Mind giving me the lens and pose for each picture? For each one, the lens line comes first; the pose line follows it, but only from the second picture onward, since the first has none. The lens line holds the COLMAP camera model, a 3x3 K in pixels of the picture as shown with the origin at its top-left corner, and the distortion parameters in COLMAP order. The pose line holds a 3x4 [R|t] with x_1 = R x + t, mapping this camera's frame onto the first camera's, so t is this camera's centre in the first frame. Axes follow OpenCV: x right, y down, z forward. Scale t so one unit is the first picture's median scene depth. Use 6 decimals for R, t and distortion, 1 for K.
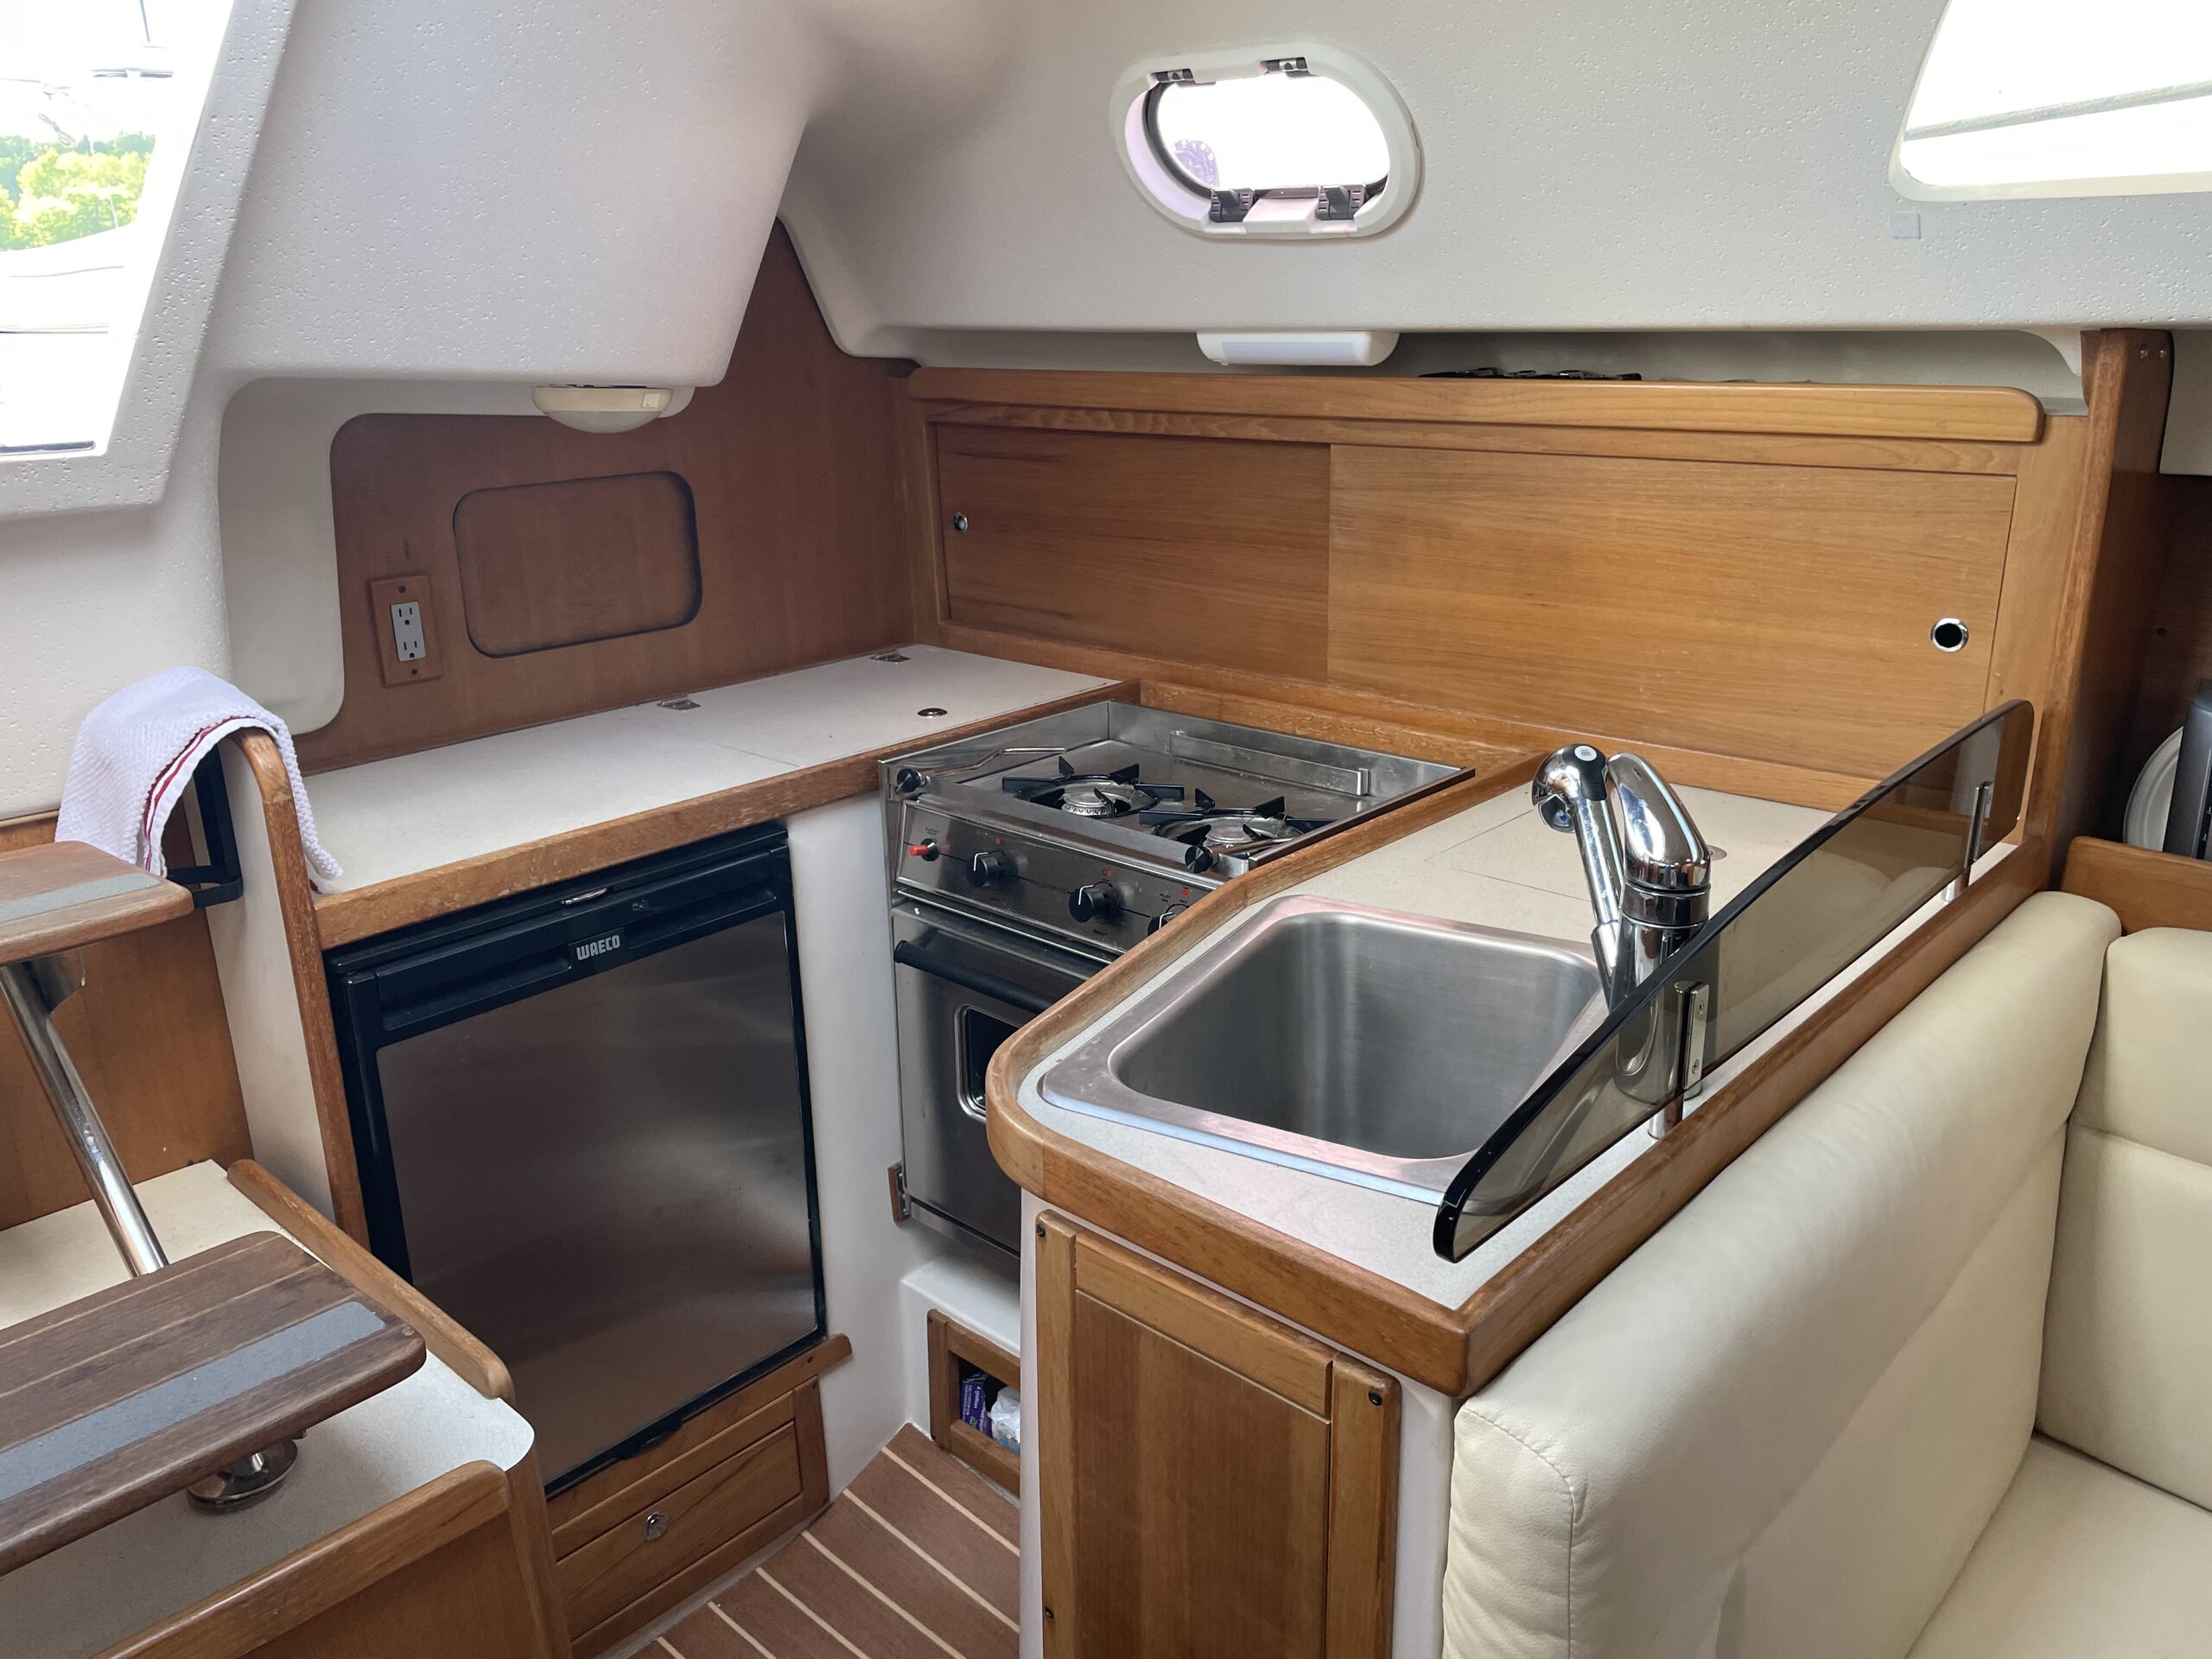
lens RADIAL K [[1669.6, 0, 1106.0], [0, 1669.6, 829.5], [0, 0, 1]] dist [0.089514, -0.123823]
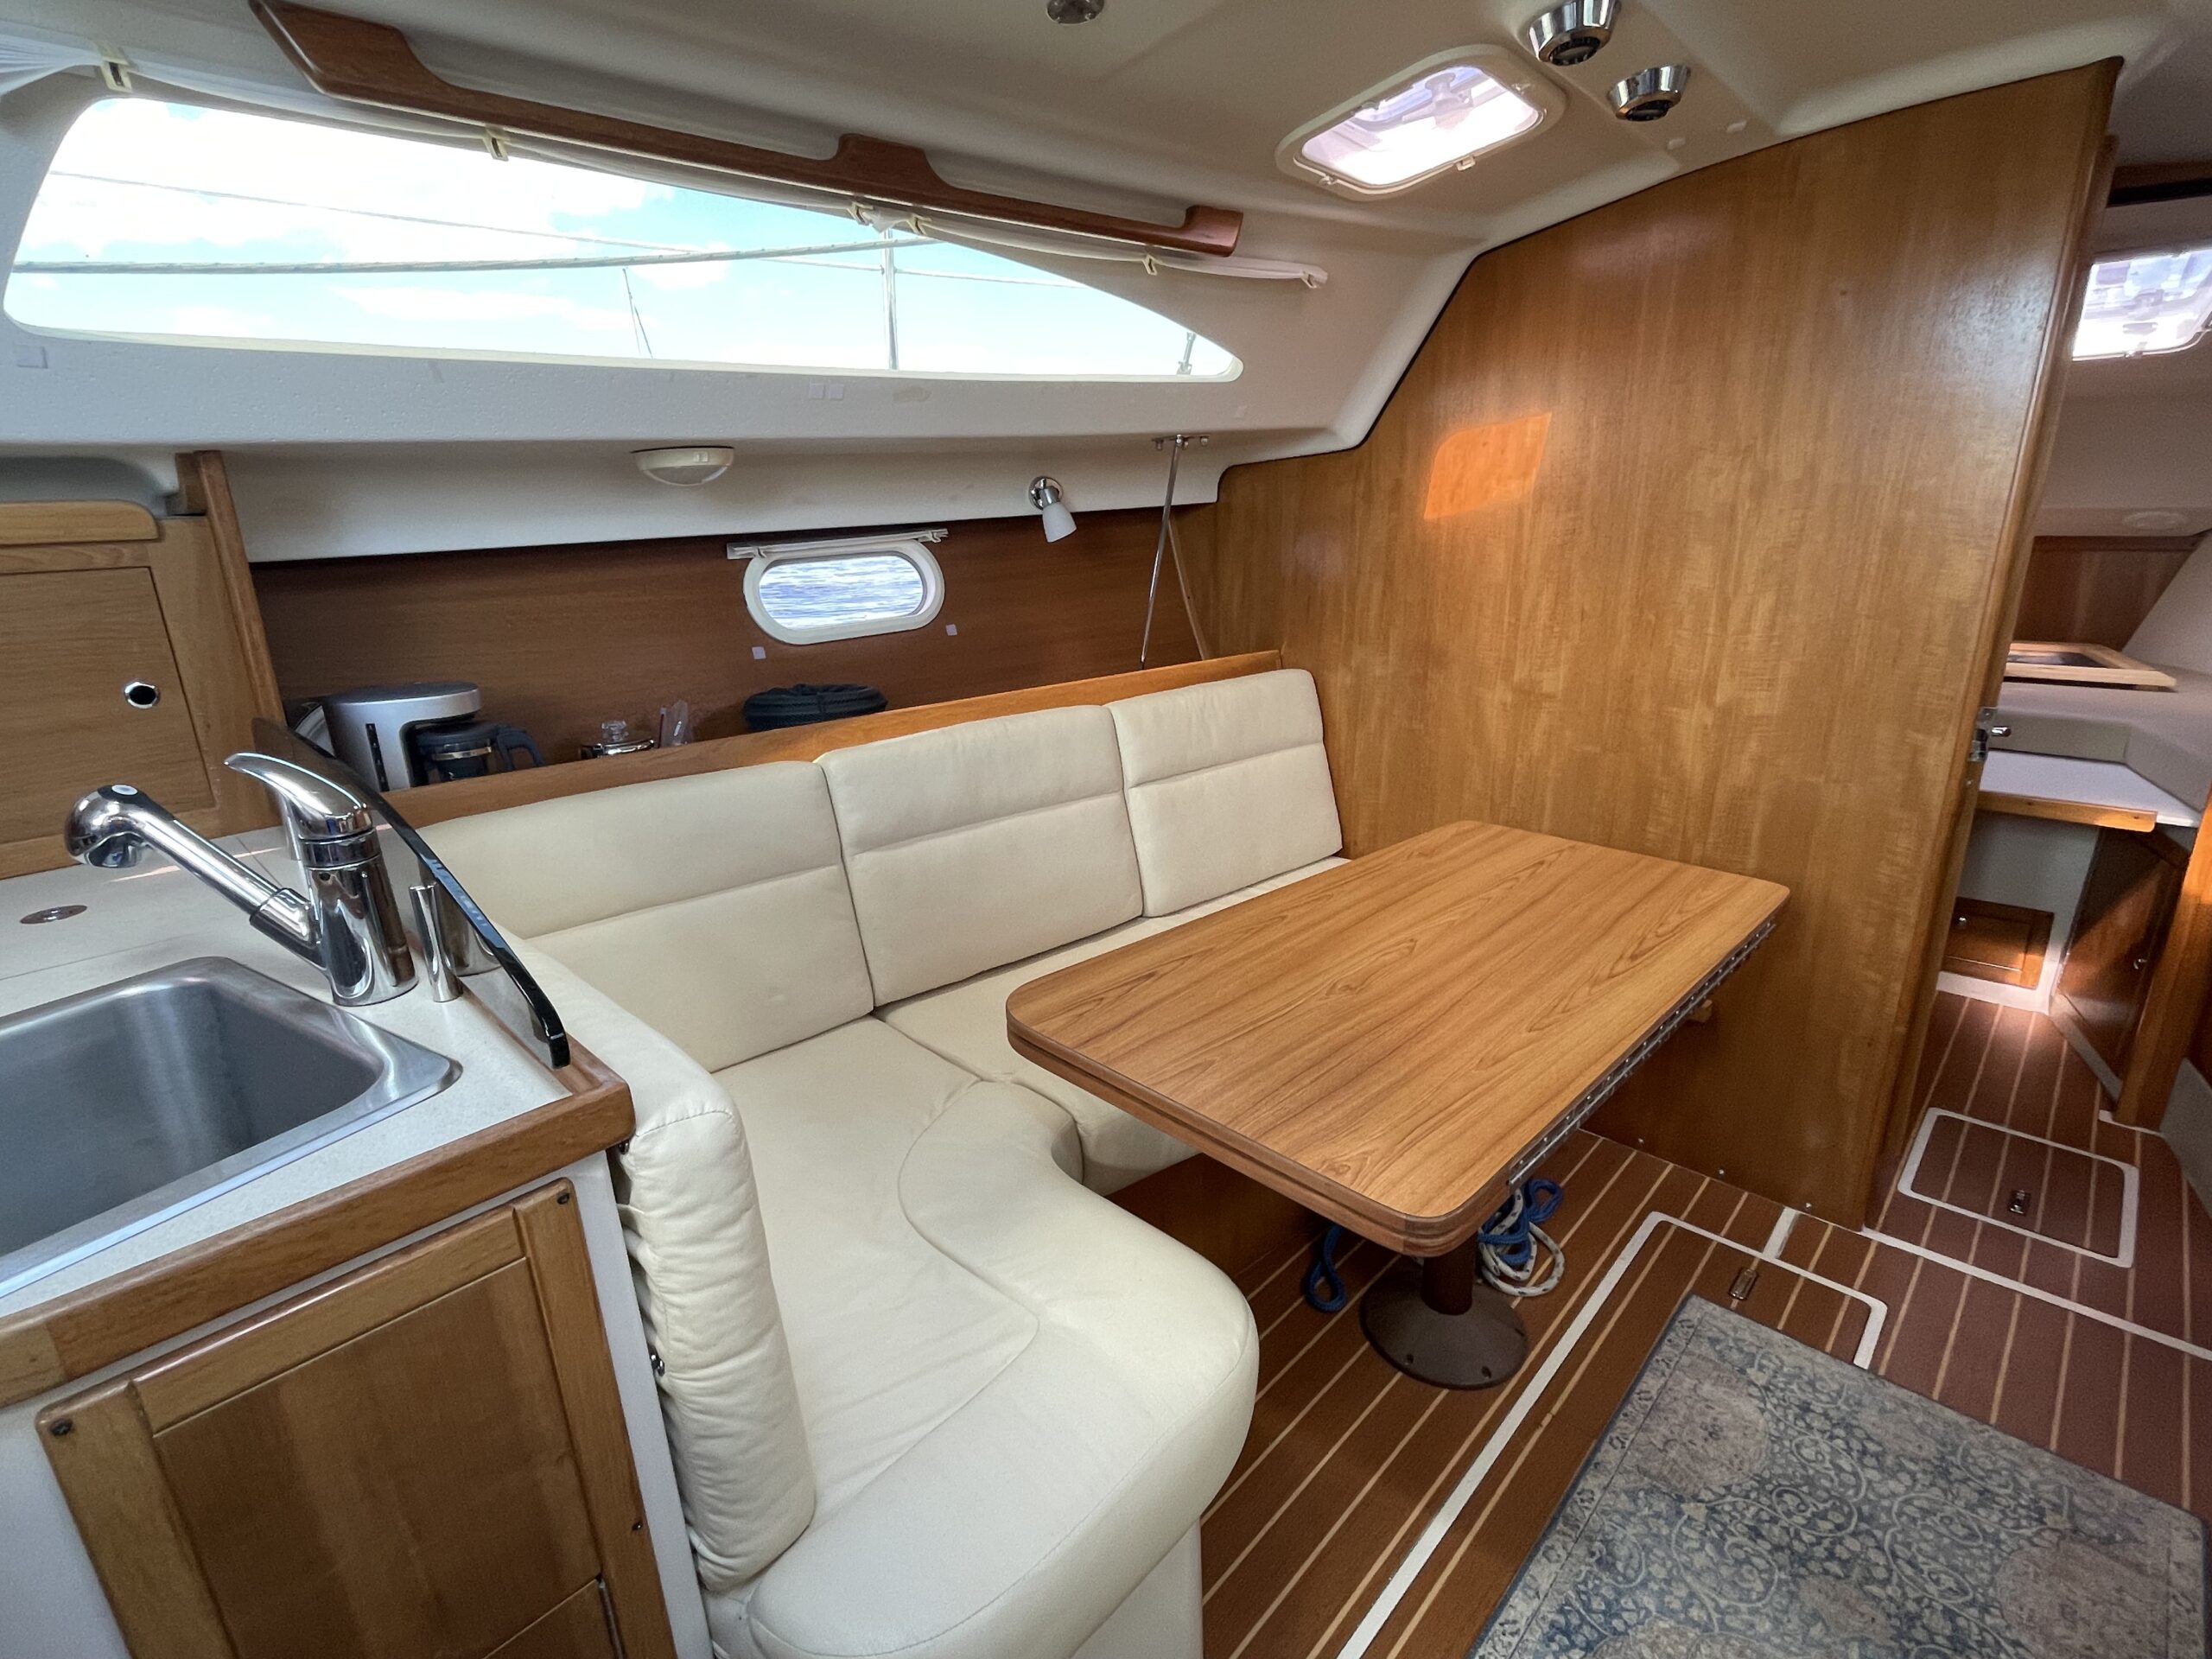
lens RADIAL K [[1089.1, 0, 1106.0], [0, 1089.1, 829.5], [0, 0, 1]] dist [0.000438, 0.000000]
pose [[0.007997, -0.281209, 0.959613, -0.276381], [0.326224, 0.907874, 0.263329, -0.000672], [-0.945259, 0.310943, 0.098998, 0.220106]]
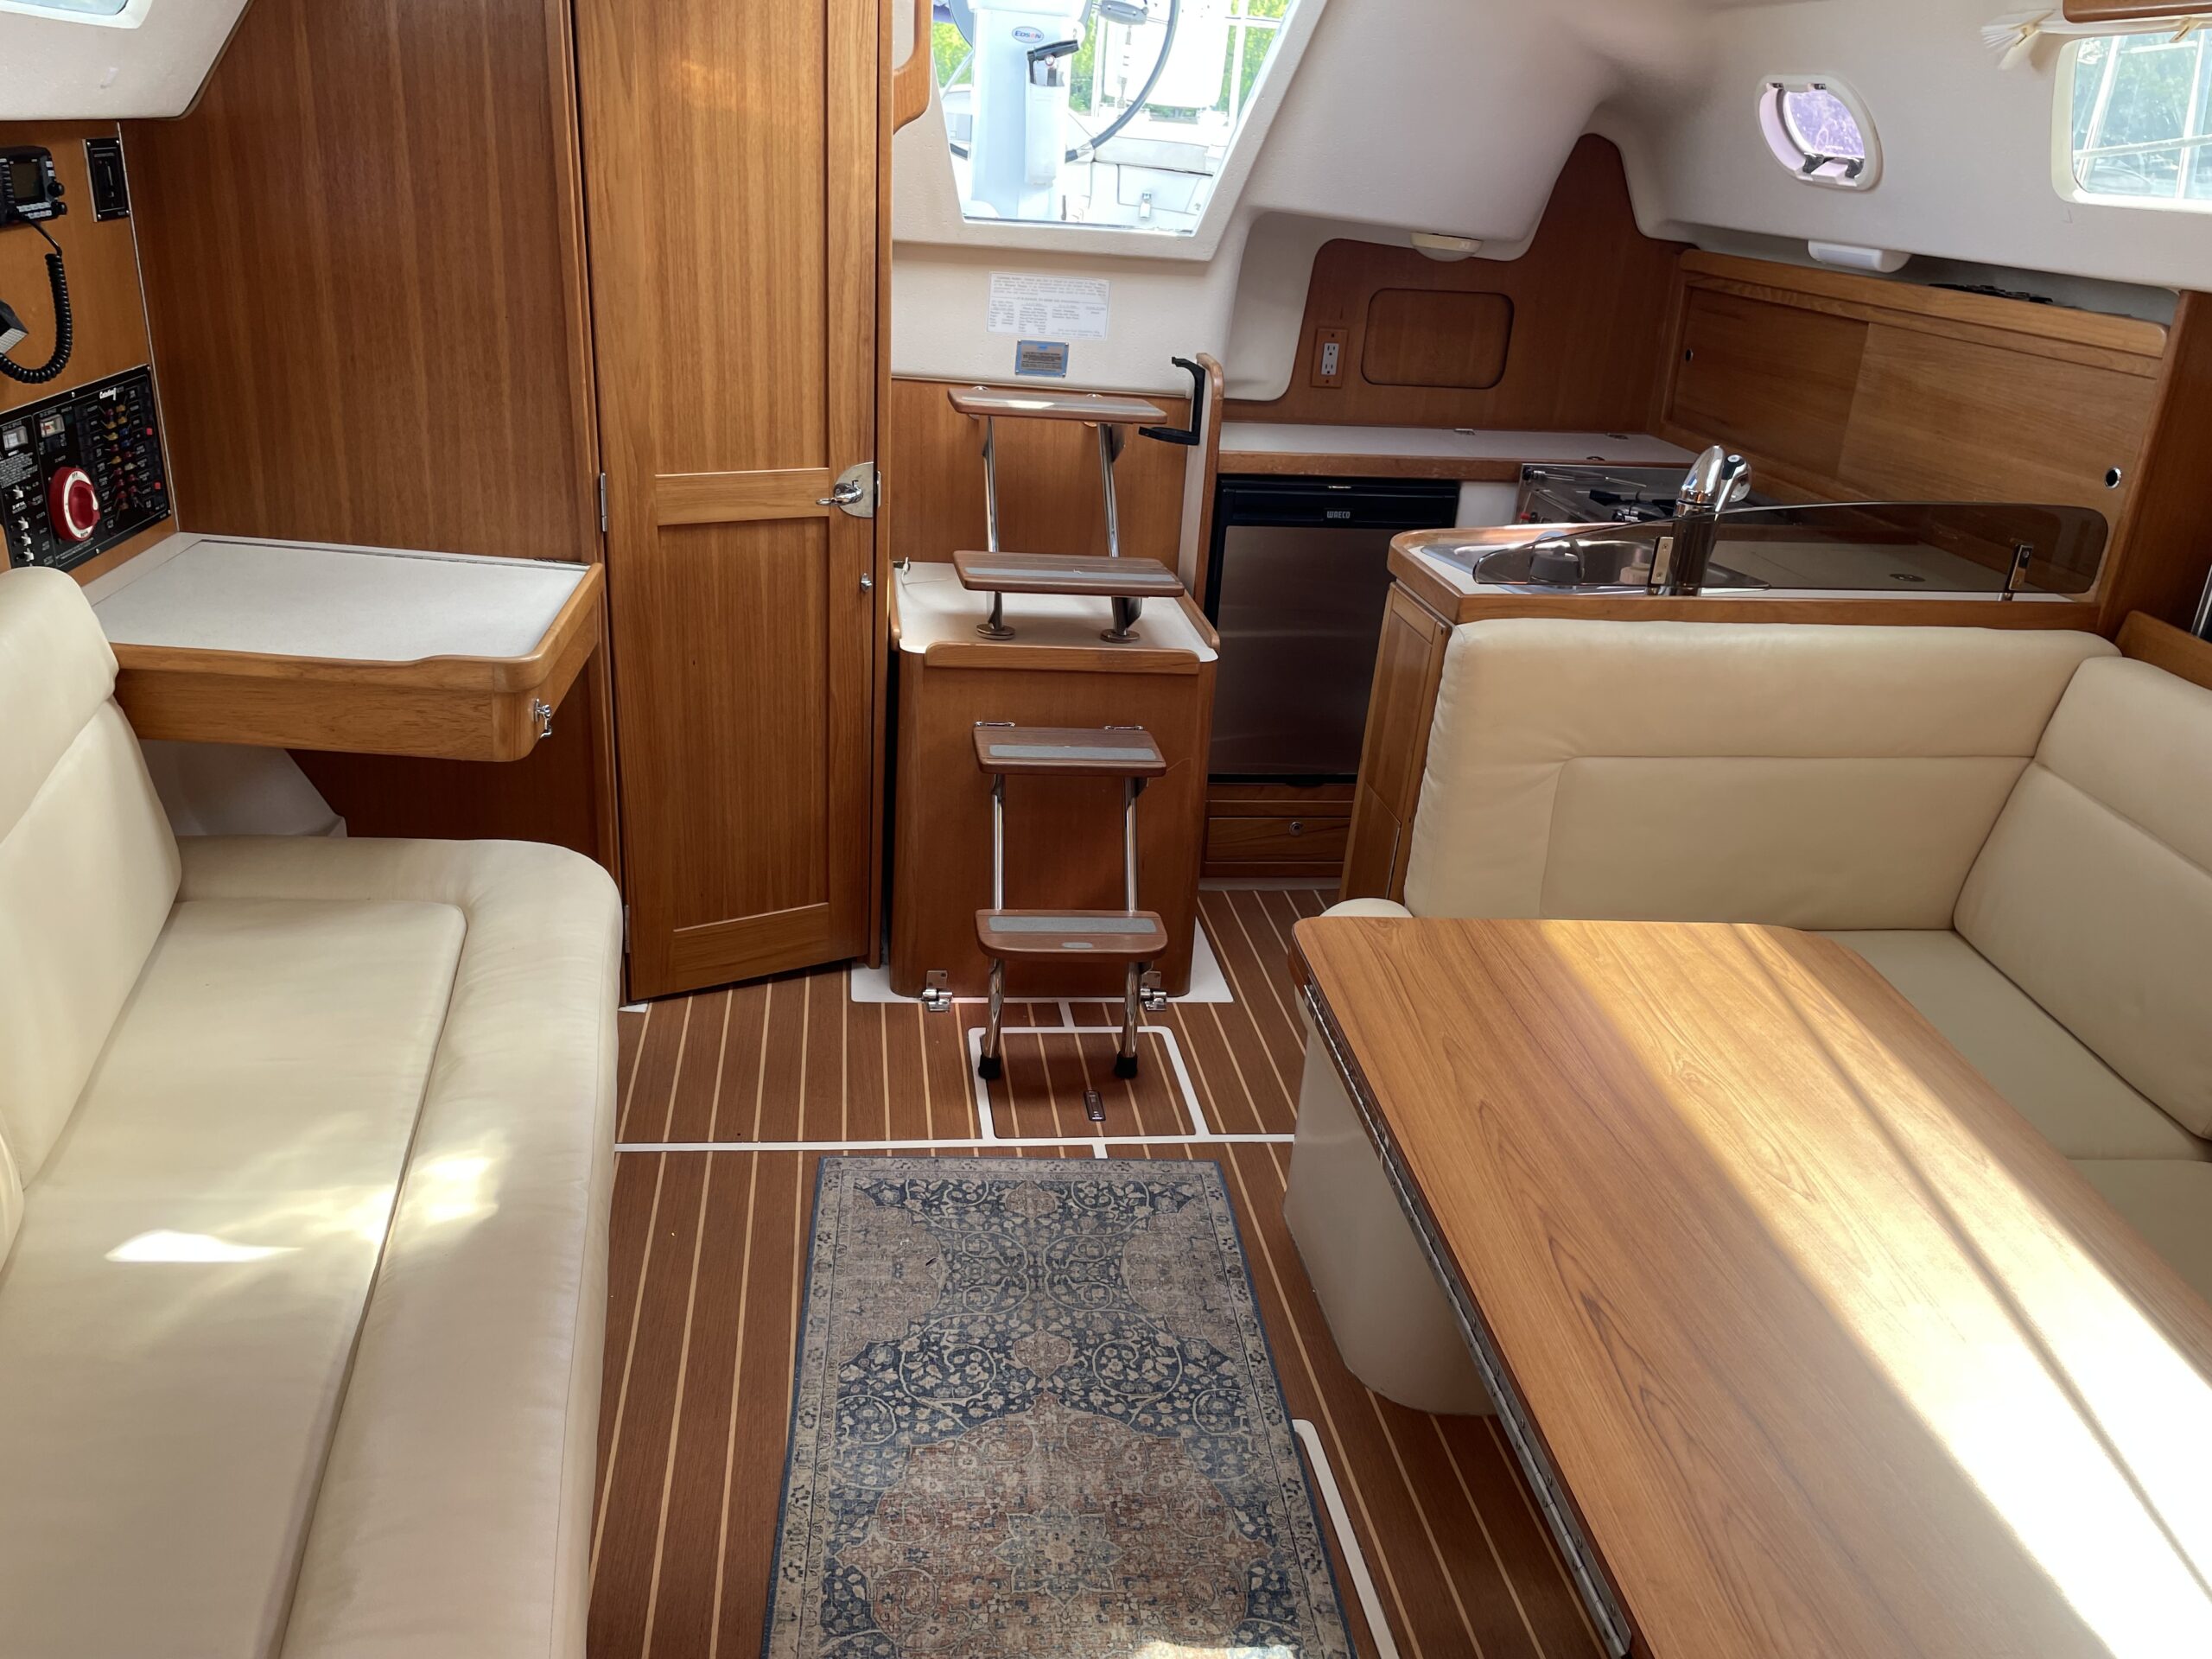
lens RADIAL K [[1669.6, 0, 1106.0], [0, 1669.6, 829.5], [0, 0, 1]] dist [0.089514, -0.123823]
pose [[0.775628, 0.304225, -0.553036, 0.646559], [-0.268068, 0.952005, 0.147736, 0.188599], [0.571438, 0.033663, 0.819954, -0.726173]]
